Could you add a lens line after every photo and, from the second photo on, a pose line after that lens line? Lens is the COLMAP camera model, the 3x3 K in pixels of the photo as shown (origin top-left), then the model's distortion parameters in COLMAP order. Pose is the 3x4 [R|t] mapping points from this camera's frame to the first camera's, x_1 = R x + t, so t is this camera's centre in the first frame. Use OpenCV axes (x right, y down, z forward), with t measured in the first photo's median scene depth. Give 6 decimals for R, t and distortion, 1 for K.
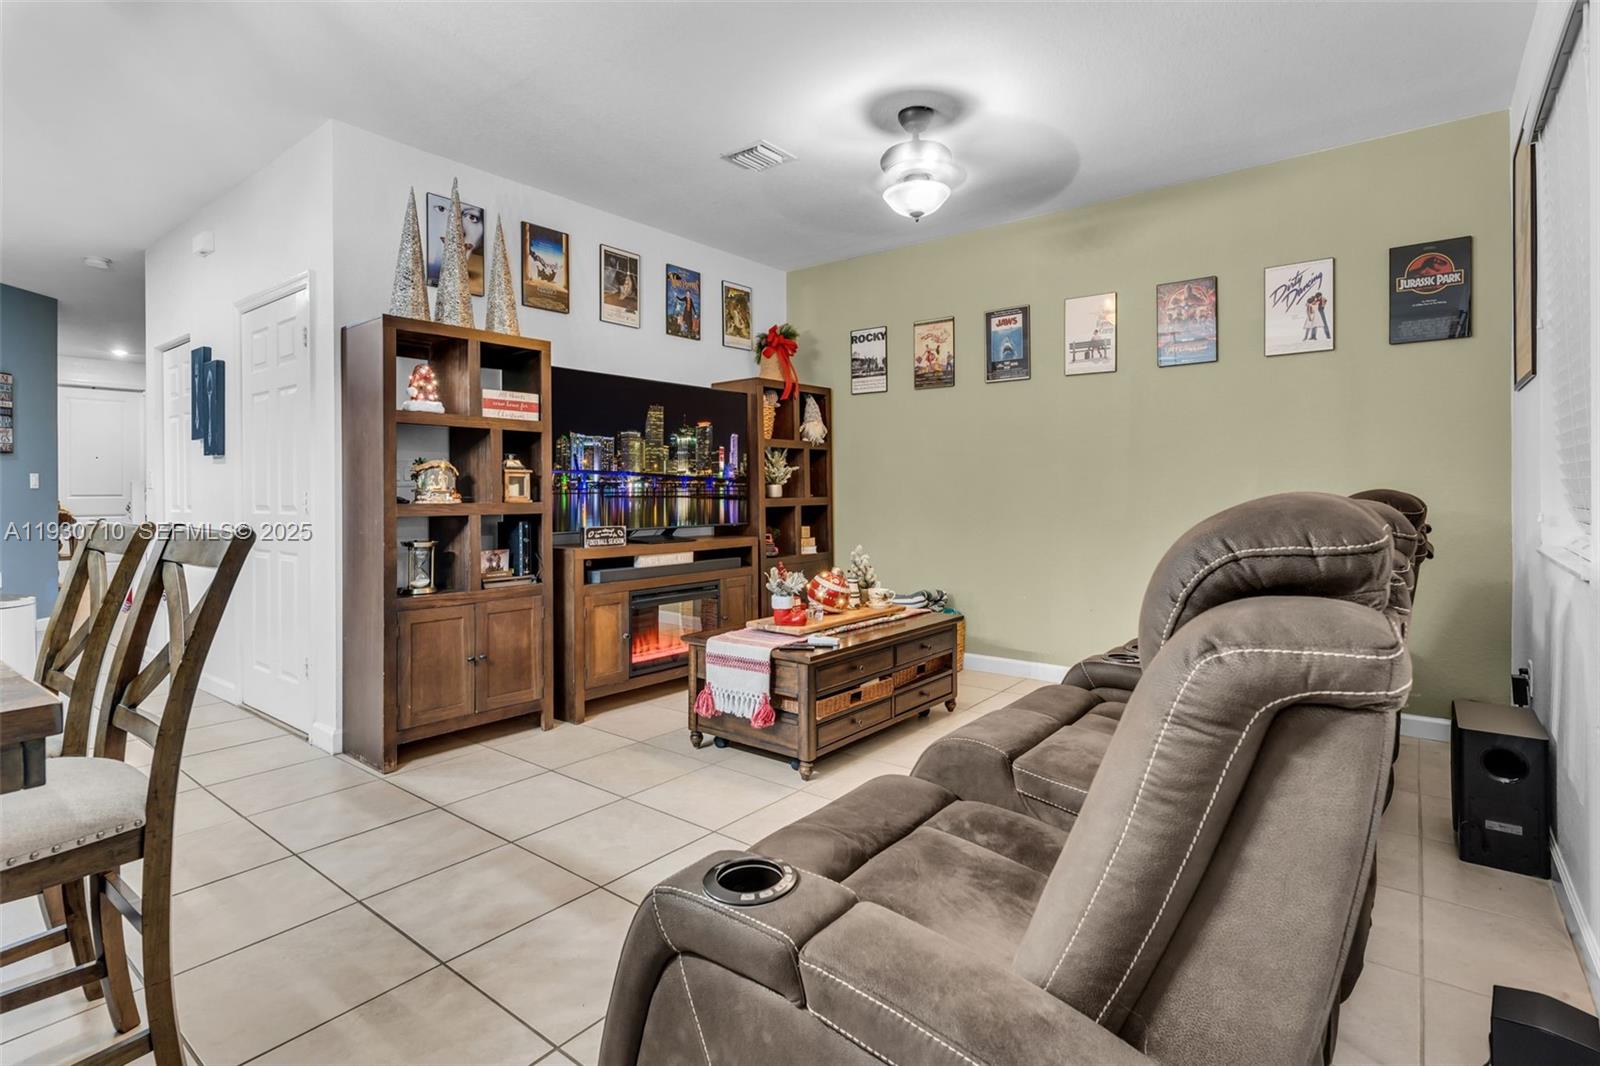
lens RADIAL K [[775.2, 0, 828.4], [0, 775.2, 493.8], [0, 0, 1]] dist [0.006067, -0.002049]
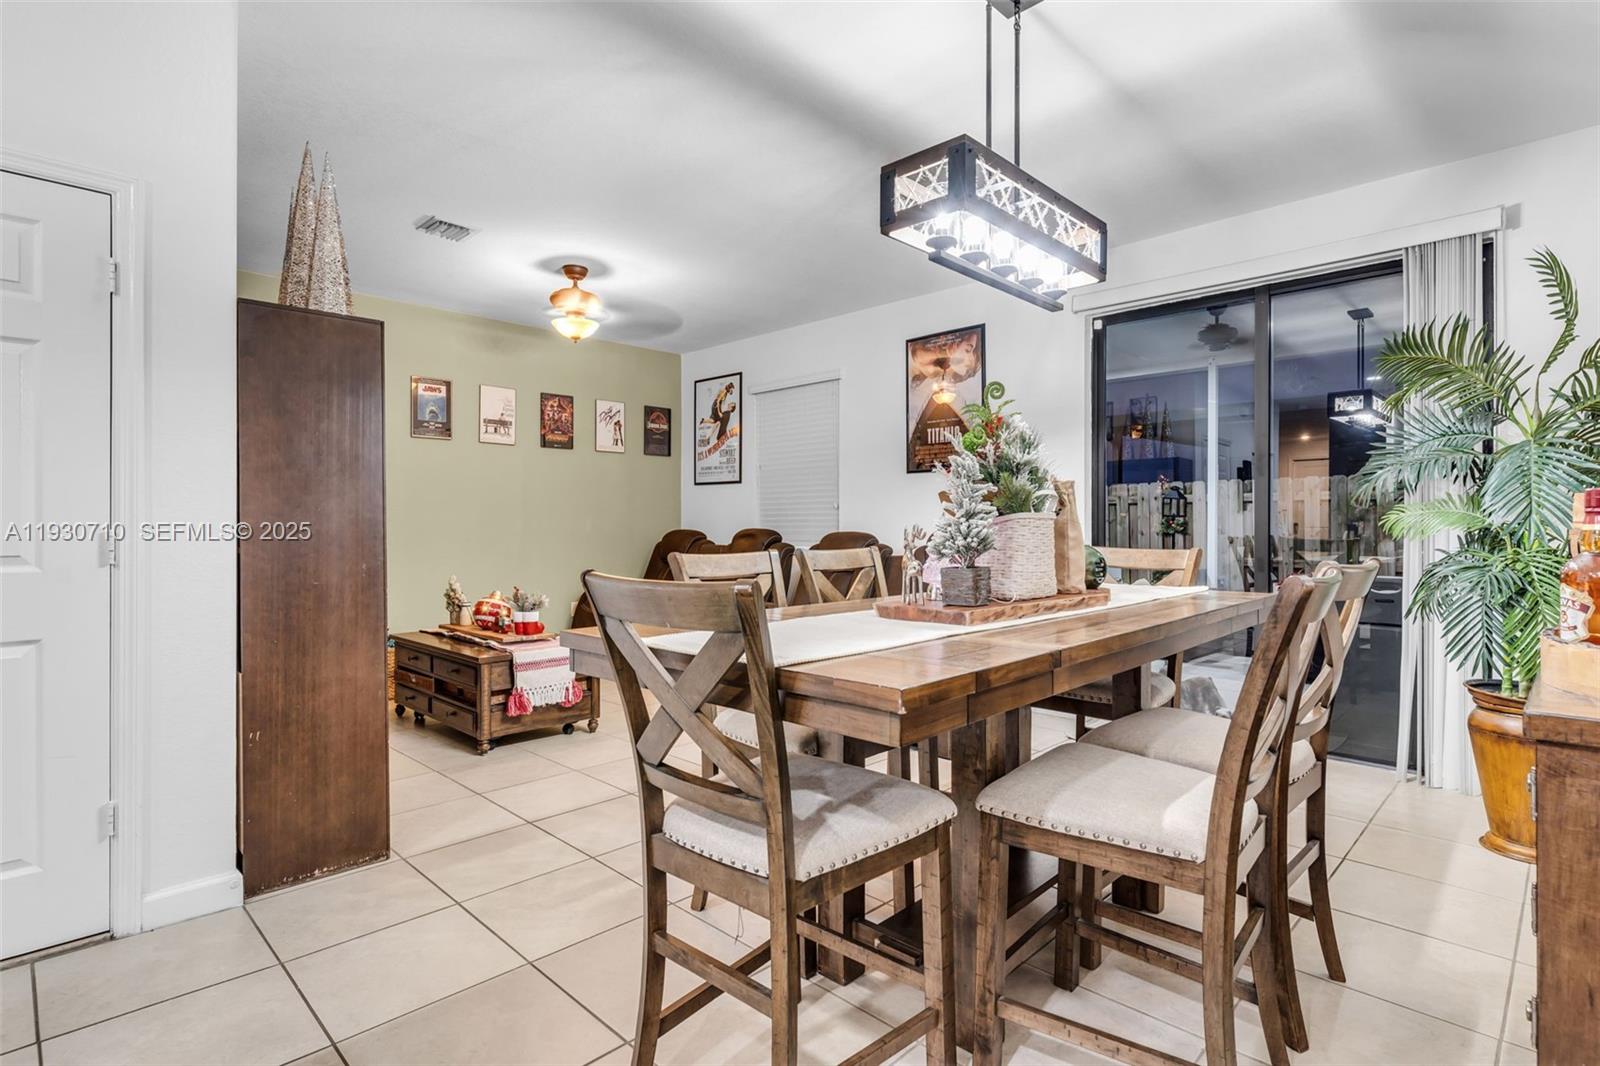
lens RADIAL K [[775.2, 0, 797.8], [0, 775.2, 529.2], [0, 0, 1]] dist [0.006067, -0.002049]
pose [[0.129540, -0.006975, 0.991550, -0.974722], [-0.001659, 0.999972, 0.007251, -0.014618], [-0.991573, -0.002585, 0.129525, 0.300527]]
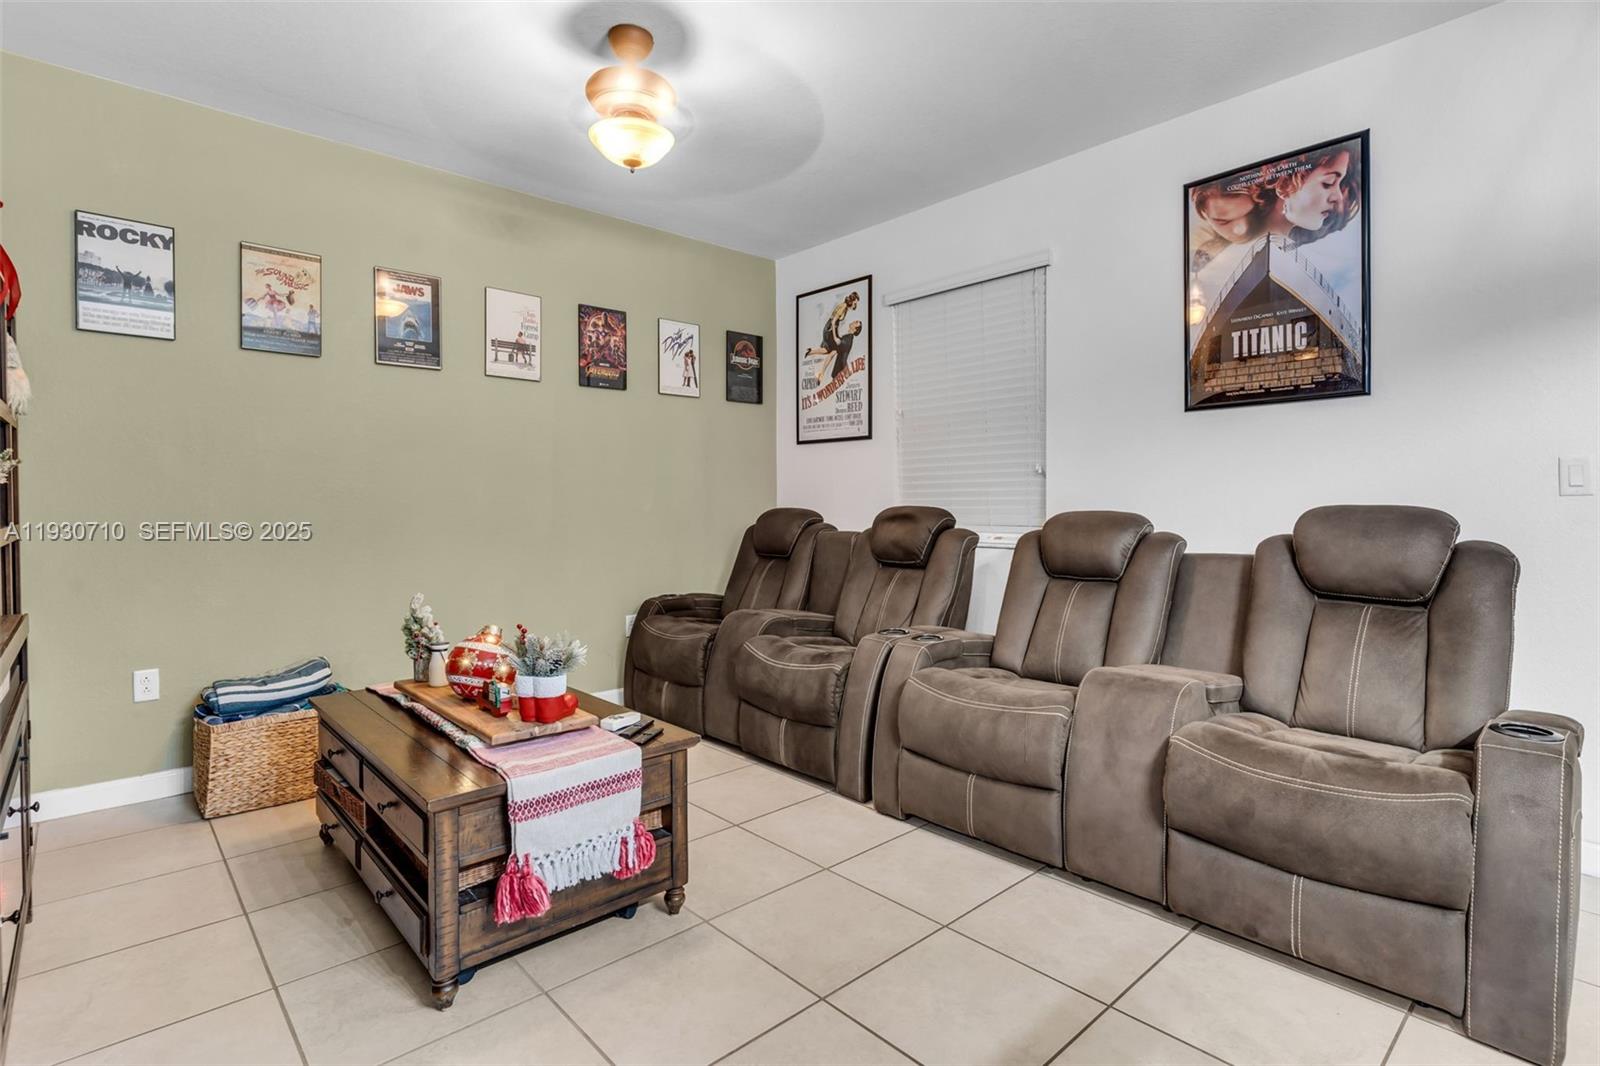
lens RADIAL K [[775.2, 0, 803.6], [0, 775.2, 519.2], [0, 0, 1]] dist [0.006067, -0.002049]
pose [[0.182275, -0.023947, 0.982956, -0.502346], [0.003029, 0.999712, 0.023794, -0.012144], [-0.983243, -0.001359, 0.182295, 0.513087]]
